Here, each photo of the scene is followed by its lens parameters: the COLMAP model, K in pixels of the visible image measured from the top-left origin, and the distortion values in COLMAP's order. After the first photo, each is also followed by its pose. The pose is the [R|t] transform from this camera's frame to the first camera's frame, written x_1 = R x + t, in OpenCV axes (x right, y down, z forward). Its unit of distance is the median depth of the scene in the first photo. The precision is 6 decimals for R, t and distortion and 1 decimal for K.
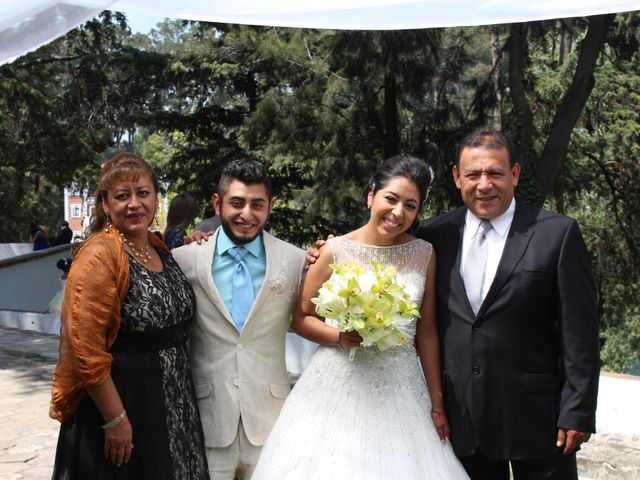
lens RADIAL K [[1499.1, 0, 320.0], [0, 1499.1, 240.0], [0, 0, 1]] dist [0.058738, -0.071310]
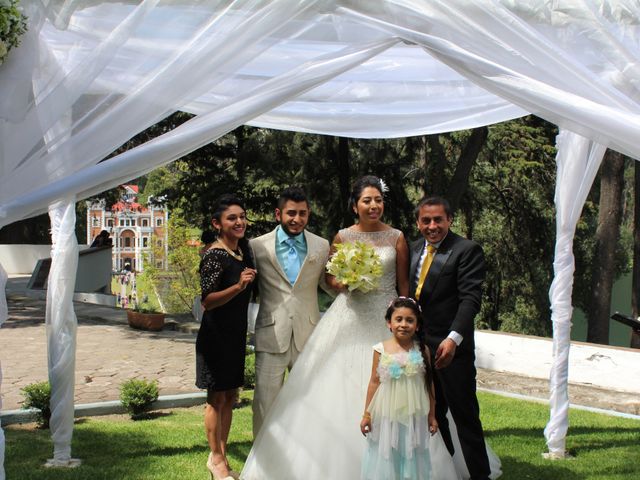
lens RADIAL K [[1499.1, 0, 320.0], [0, 1499.1, 240.0], [0, 0, 1]] dist [0.058738, -0.071310]
pose [[0.997946, 0.008744, 0.063466, -0.058910], [-0.007945, 0.999886, -0.012817, 0.012818], [-0.063570, 0.012286, 0.997902, -0.334482]]
